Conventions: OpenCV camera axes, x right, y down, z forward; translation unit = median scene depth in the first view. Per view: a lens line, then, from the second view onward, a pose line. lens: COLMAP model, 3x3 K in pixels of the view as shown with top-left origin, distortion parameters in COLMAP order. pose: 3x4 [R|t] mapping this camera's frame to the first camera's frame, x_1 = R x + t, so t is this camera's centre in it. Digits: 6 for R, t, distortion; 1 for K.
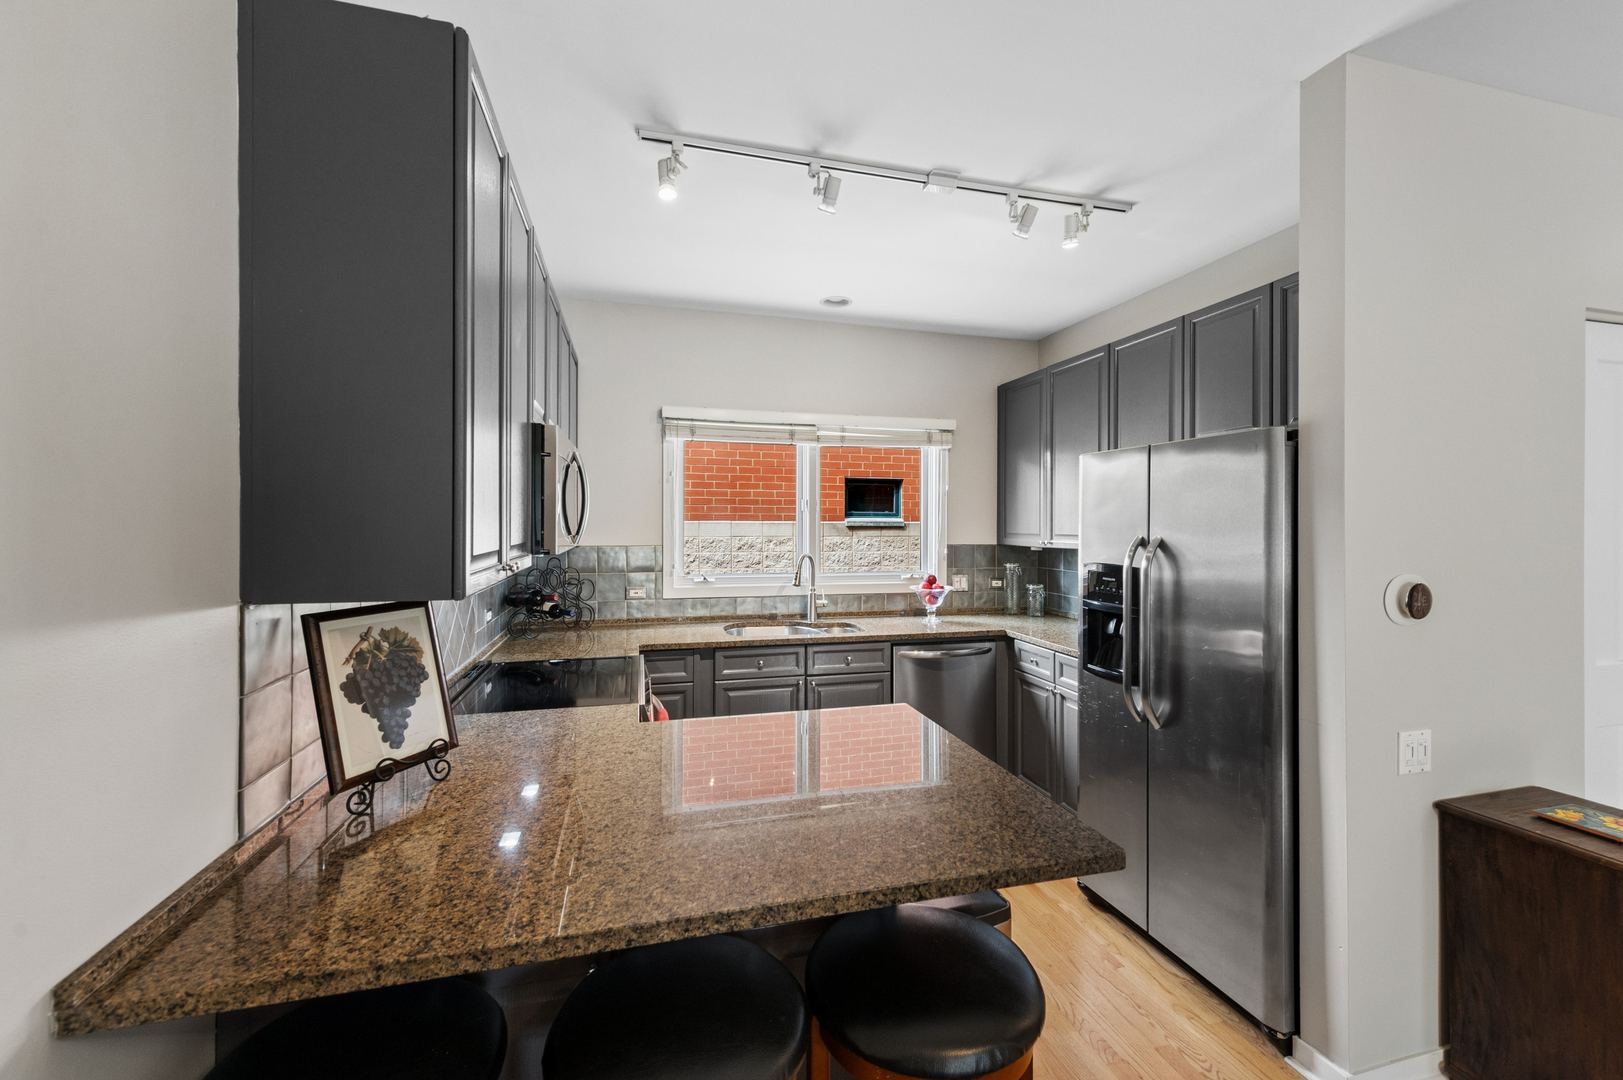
lens RADIAL K [[648.6, 0, 797.9], [0, 648.6, 515.9], [0, 0, 1]] dist [0.012217, -0.001908]
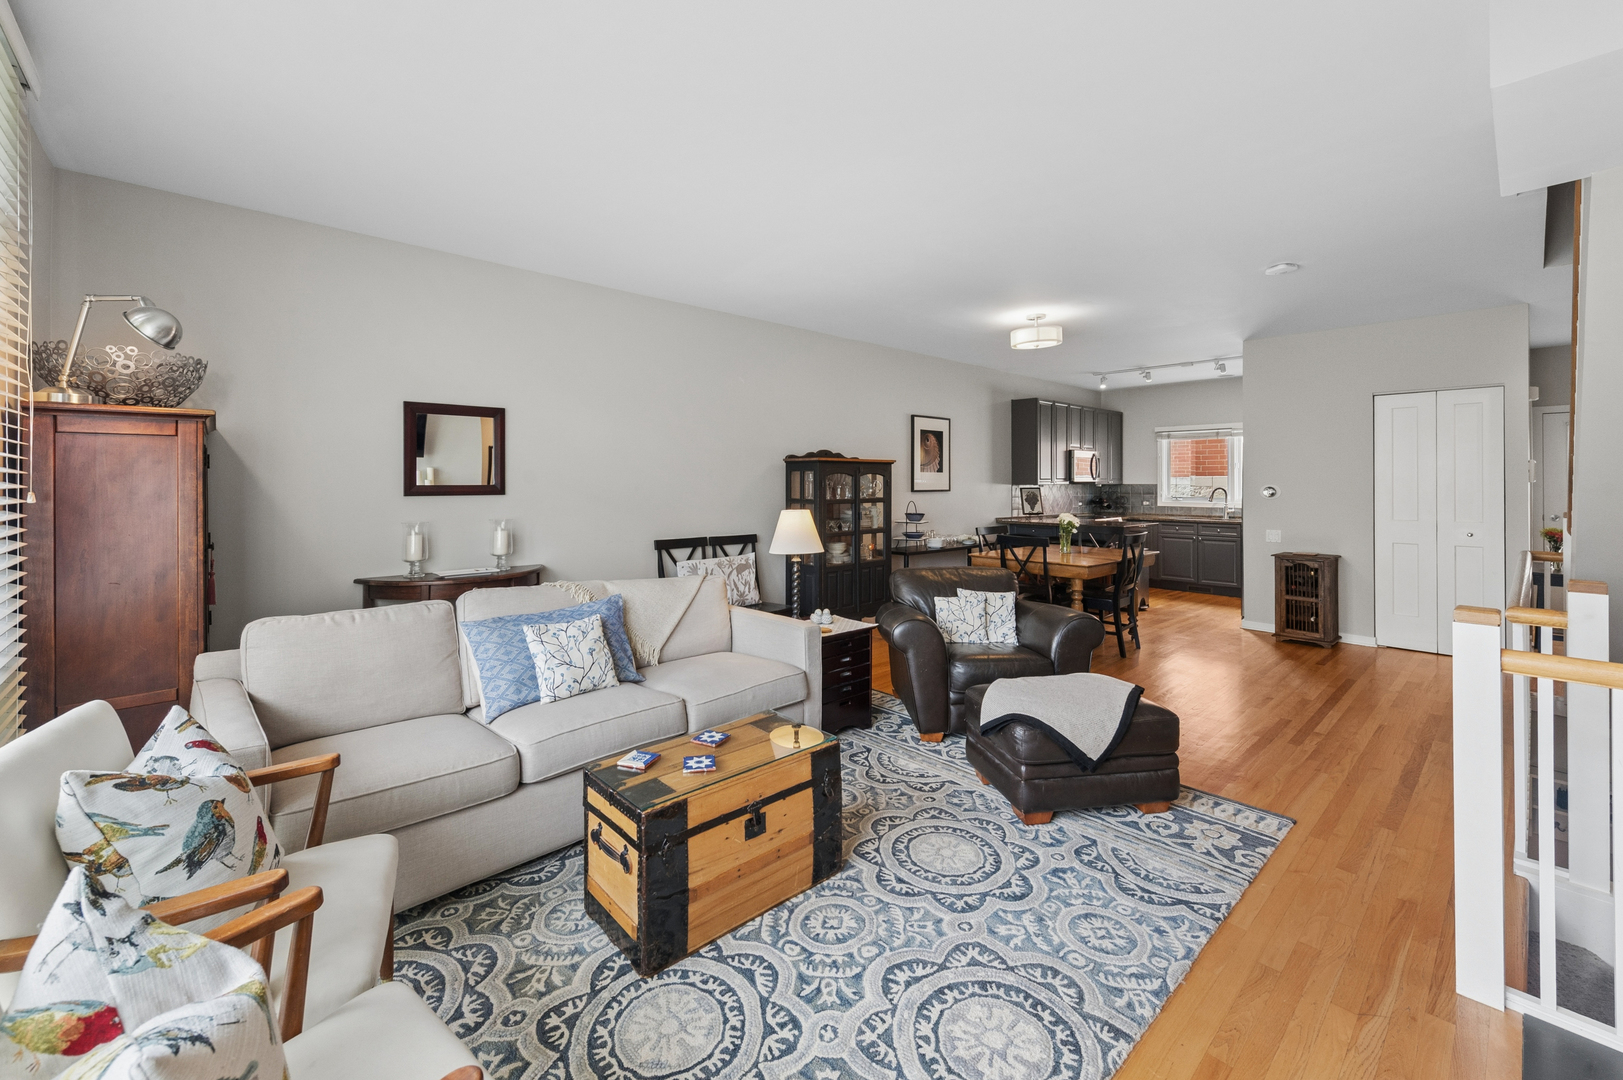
lens RADIAL K [[648.6, 0, 818.6], [0, 648.6, 481.9], [0, 0, 1]] dist [0.012217, -0.001908]
pose [[0.489455, -0.003544, -0.872021, 1.493119], [0.009651, 0.999953, 0.001353, 0.024533], [0.871975, -0.009078, 0.489466, -1.496652]]
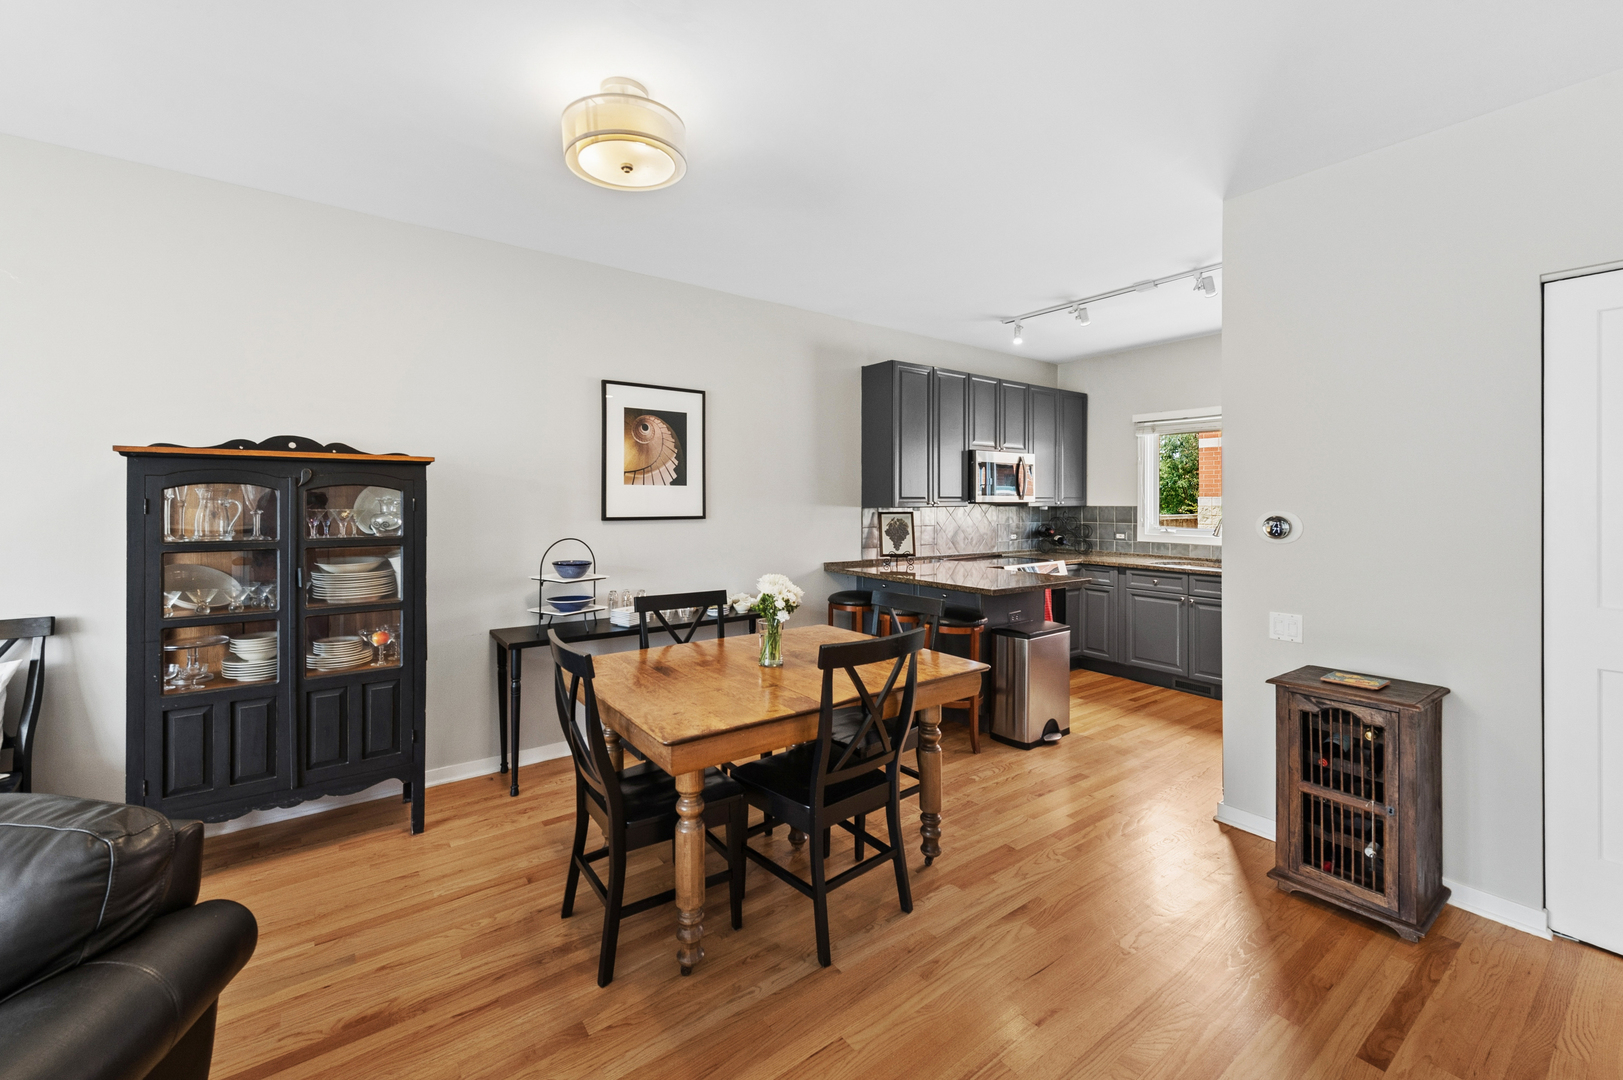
lens RADIAL K [[648.6, 0, 817.6], [0, 648.6, 505.4], [0, 0, 1]] dist [0.012217, -0.001908]
pose [[0.395212, 0.002396, -0.918587, 1.035811], [0.008720, 0.999942, 0.006361, 0.031452], [0.918548, -0.010524, 0.395168, -0.339437]]
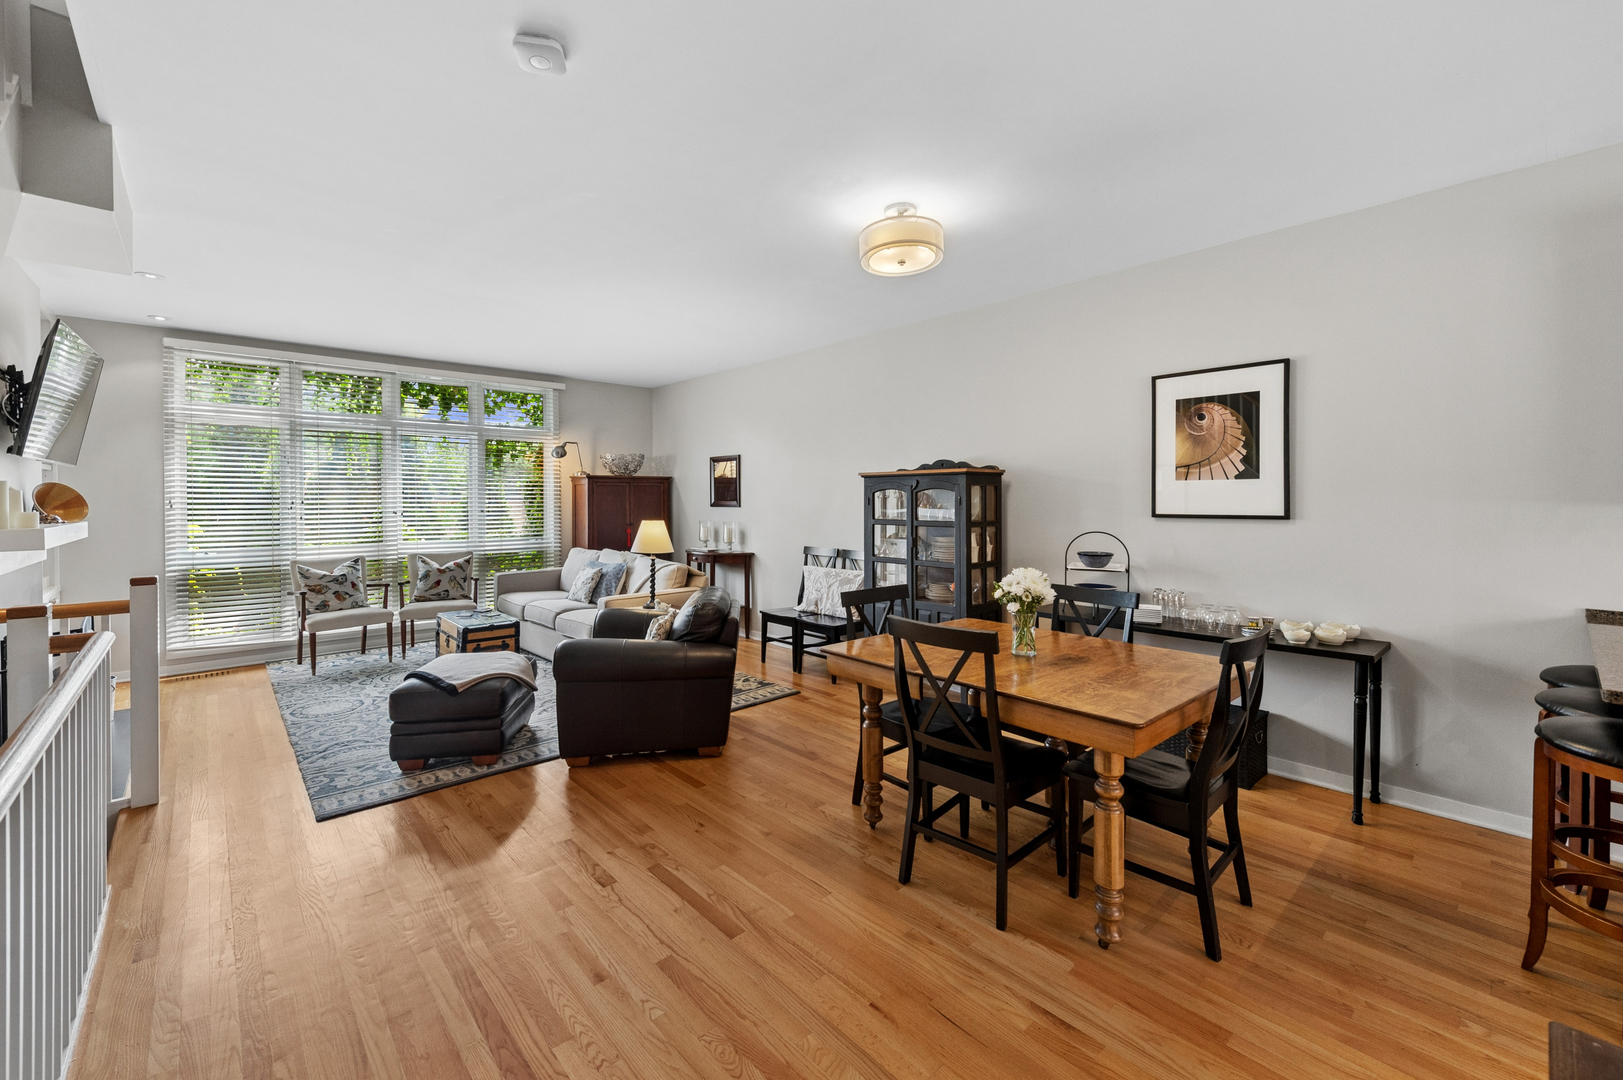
lens RADIAL K [[648.6, 0, 790.7], [0, 648.6, 501.6], [0, 0, 1]] dist [0.012217, -0.001908]
pose [[-0.875942, 0.001895, -0.482412, 0.947881], [0.004256, 0.999984, -0.003800, 0.036309], [0.482397, -0.005382, -0.875936, 0.453051]]
